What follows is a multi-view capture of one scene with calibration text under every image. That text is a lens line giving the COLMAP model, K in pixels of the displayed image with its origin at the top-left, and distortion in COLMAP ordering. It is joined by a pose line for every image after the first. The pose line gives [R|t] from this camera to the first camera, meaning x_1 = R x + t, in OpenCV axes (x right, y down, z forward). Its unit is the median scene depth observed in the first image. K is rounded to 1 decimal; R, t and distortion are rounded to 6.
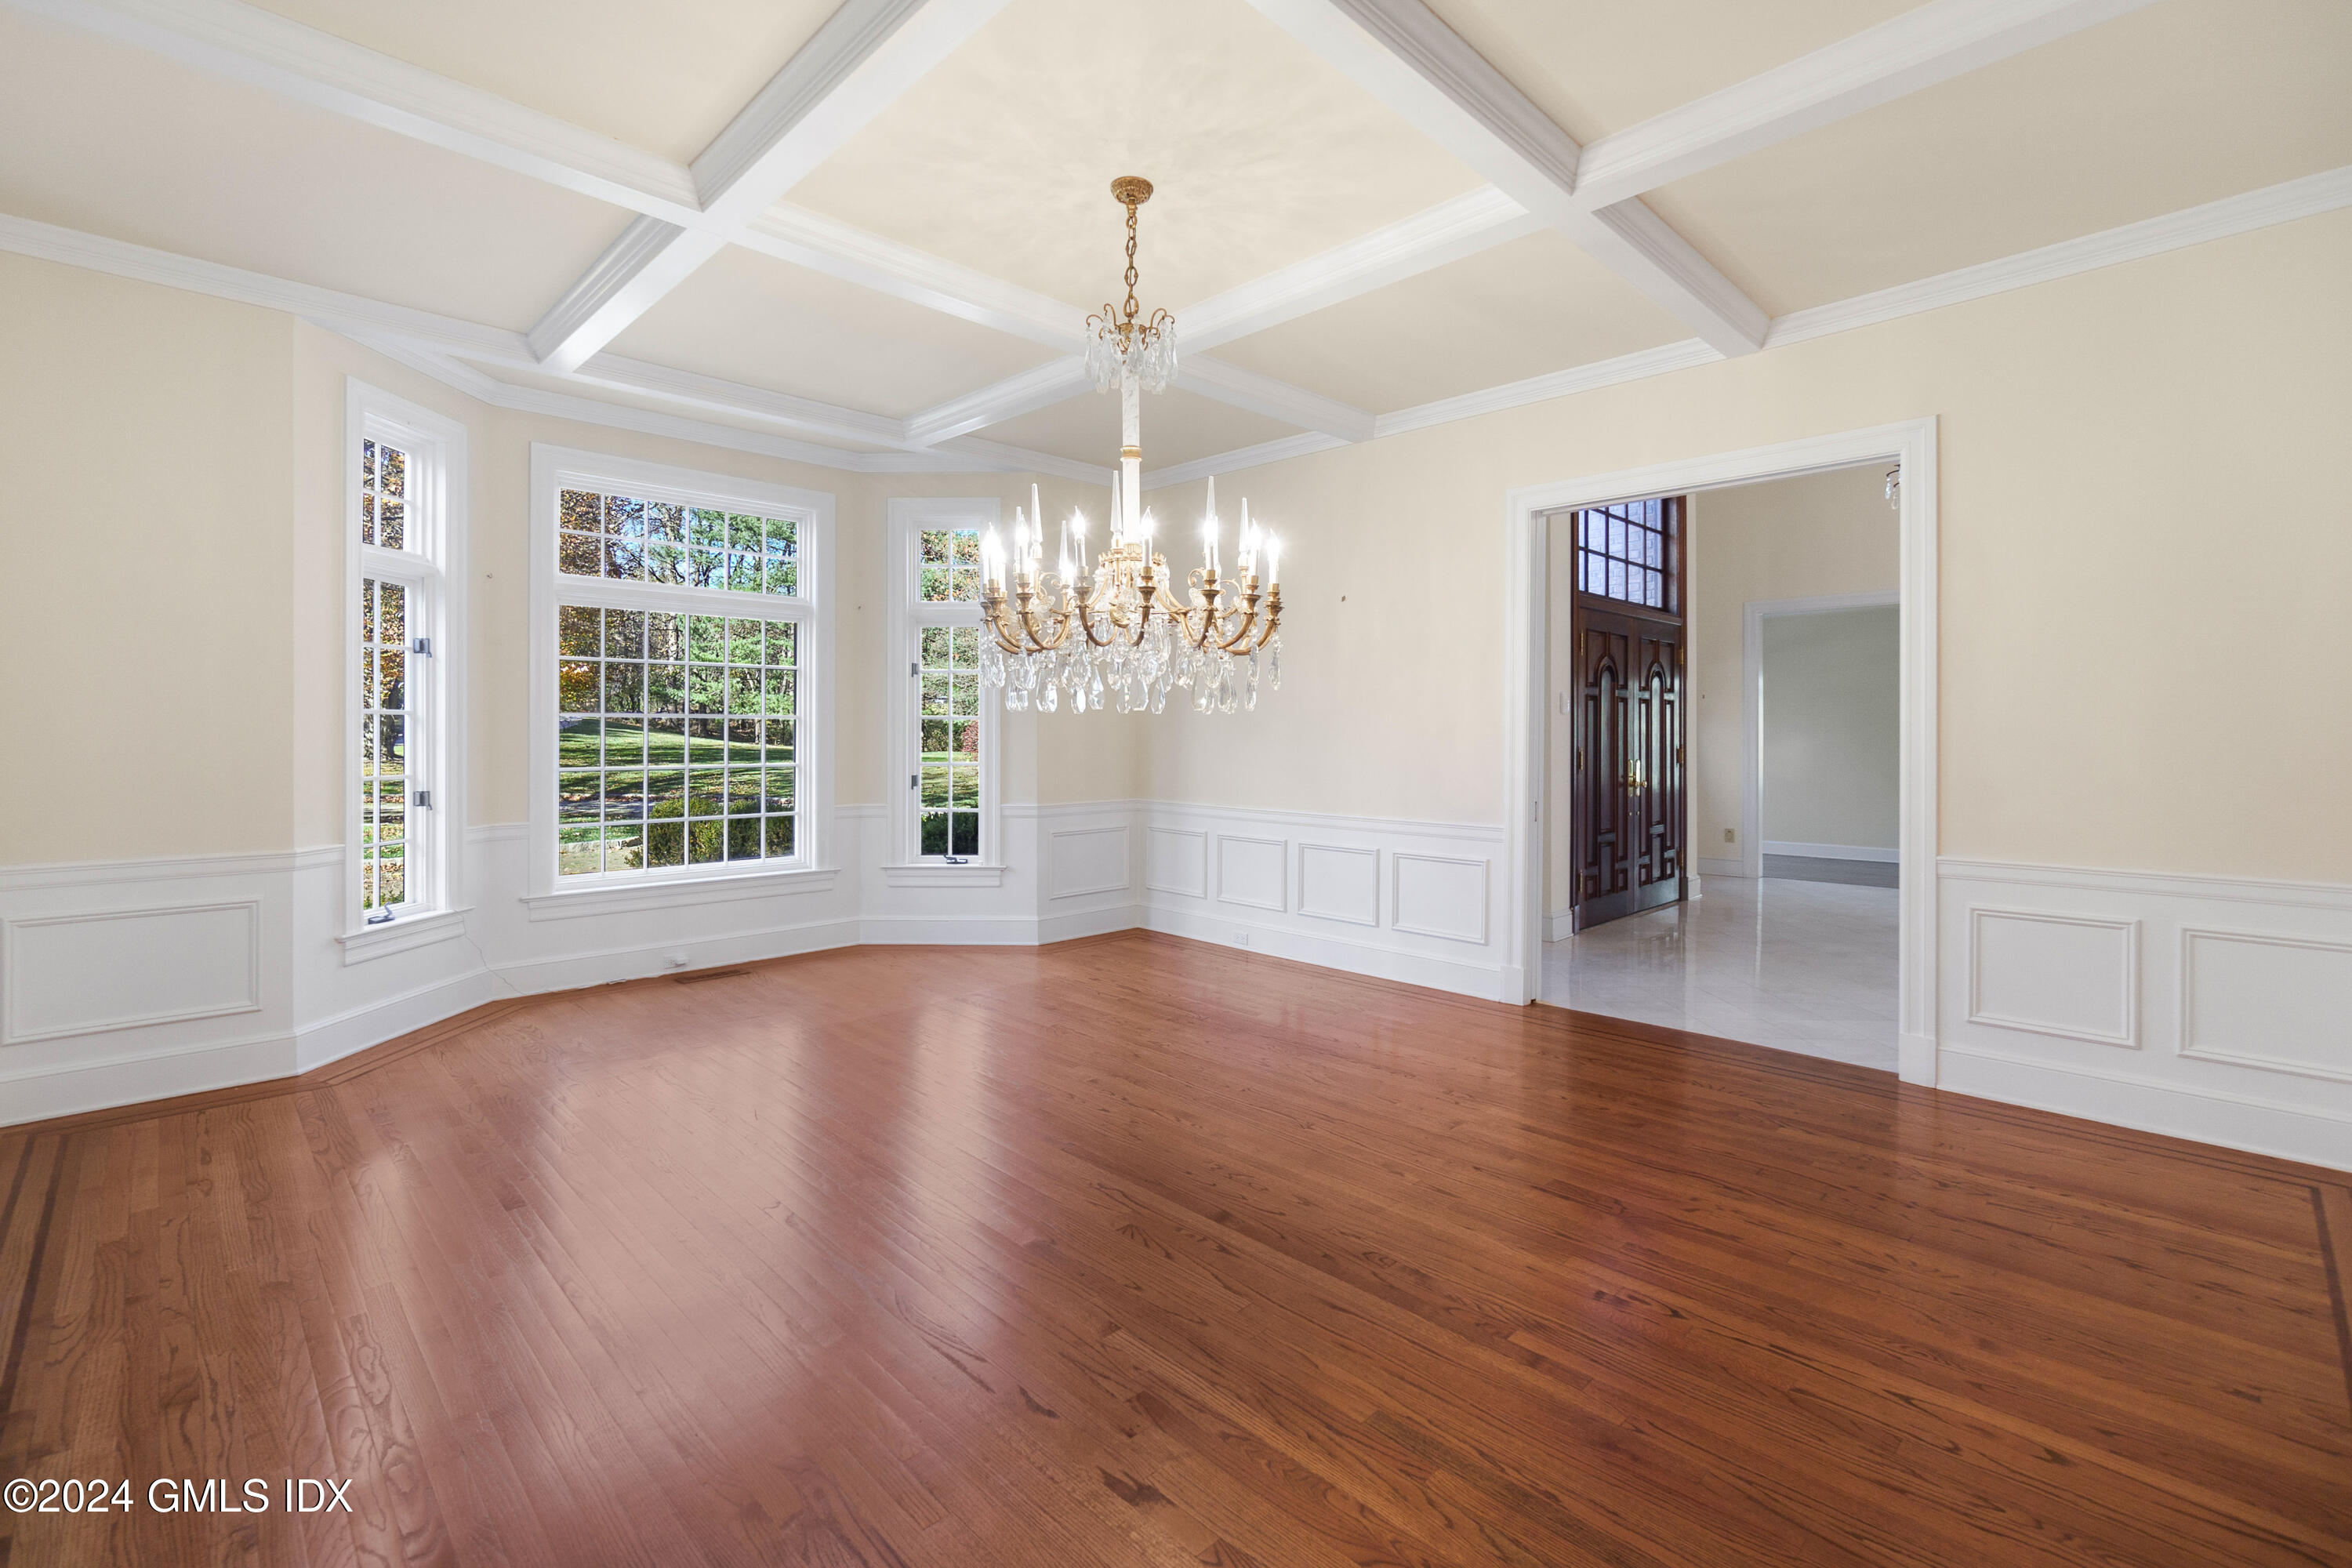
lens RADIAL K [[1018.8, 0, 1167.3], [0, 1018.8, 738.8], [0, 0, 1]] dist [-0.011443, 0.001055]
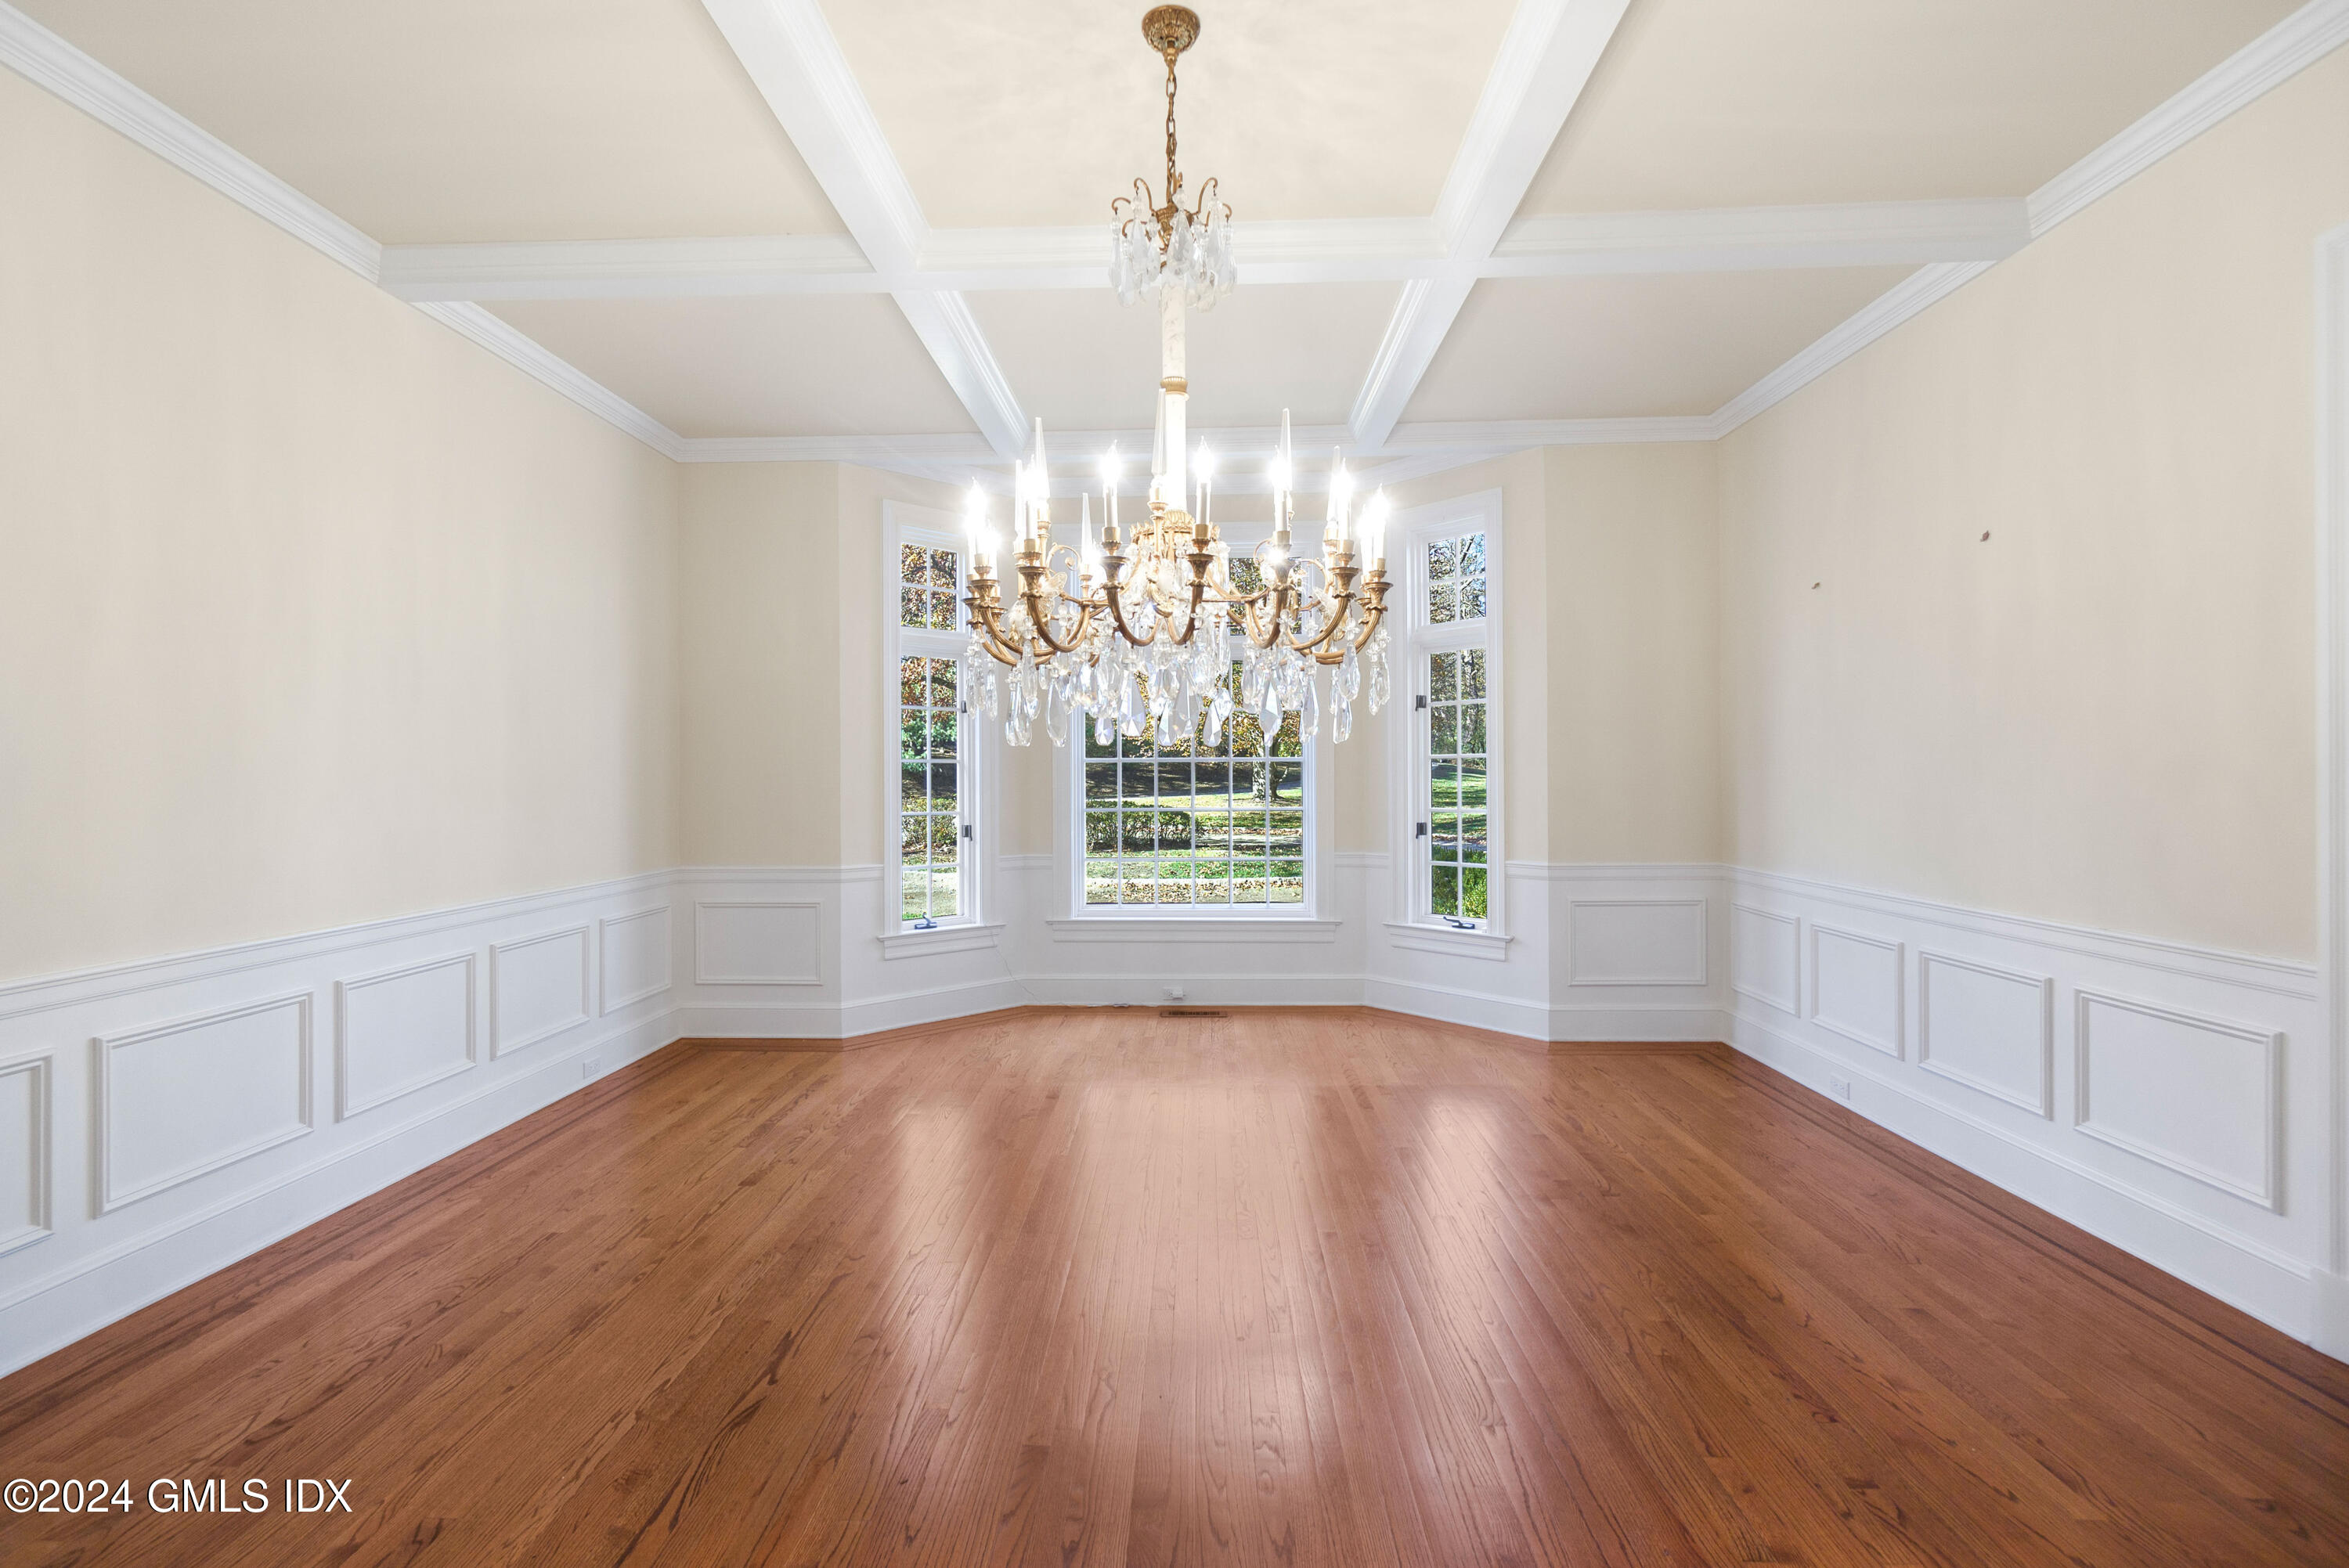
lens RADIAL K [[1017.4, 0, 1188.3], [0, 1017.4, 776.6], [0, 0, 1]] dist [-0.011443, 0.001055]
pose [[0.688029, -0.005188, -0.725665, 0.284563], [0.004080, 0.999986, -0.003282, -0.001691], [0.725672, -0.000703, 0.688040, 0.286544]]
